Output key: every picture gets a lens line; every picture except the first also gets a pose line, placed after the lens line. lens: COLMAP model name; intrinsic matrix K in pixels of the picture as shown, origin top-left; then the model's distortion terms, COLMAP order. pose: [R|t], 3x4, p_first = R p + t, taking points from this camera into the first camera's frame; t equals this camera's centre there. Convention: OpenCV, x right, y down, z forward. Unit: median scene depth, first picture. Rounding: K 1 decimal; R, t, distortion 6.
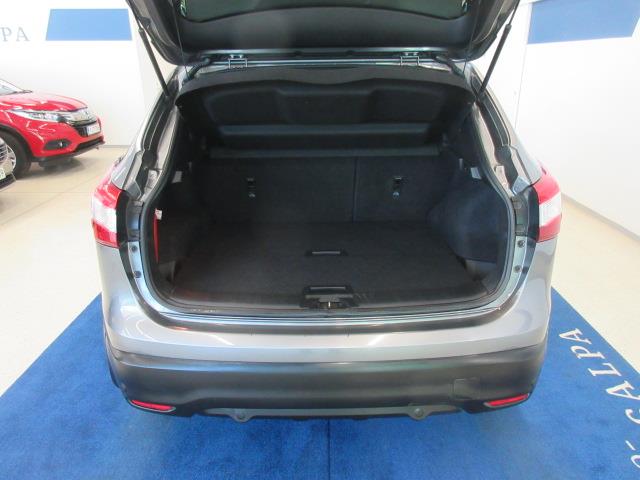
lens RADIAL K [[470.3, 0, 319.0], [0, 470.3, 237.4], [0, 0, 1]] dist [0.008132, 0.004950]
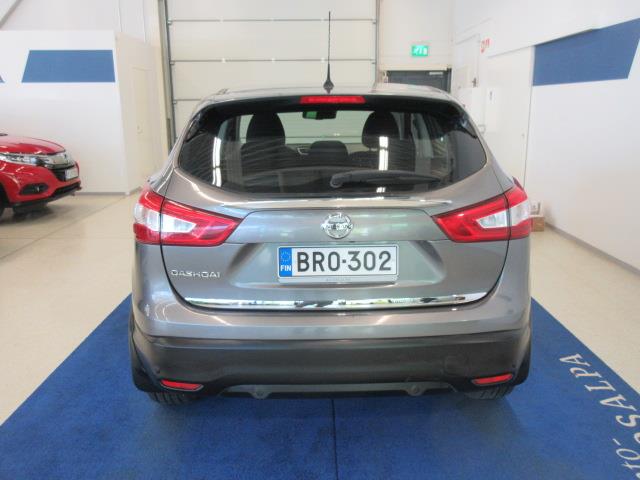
lens RADIAL K [[563.2, 0, 318.0], [0, 563.2, 242.7], [0, 0, 1]] dist [0.014358, -0.003222]
pose [[0.999929, -0.002186, 0.011712, -0.023375], [0.003580, 0.992723, -0.120364, 0.106125], [-0.011363, 0.120397, 0.992661, -0.234021]]
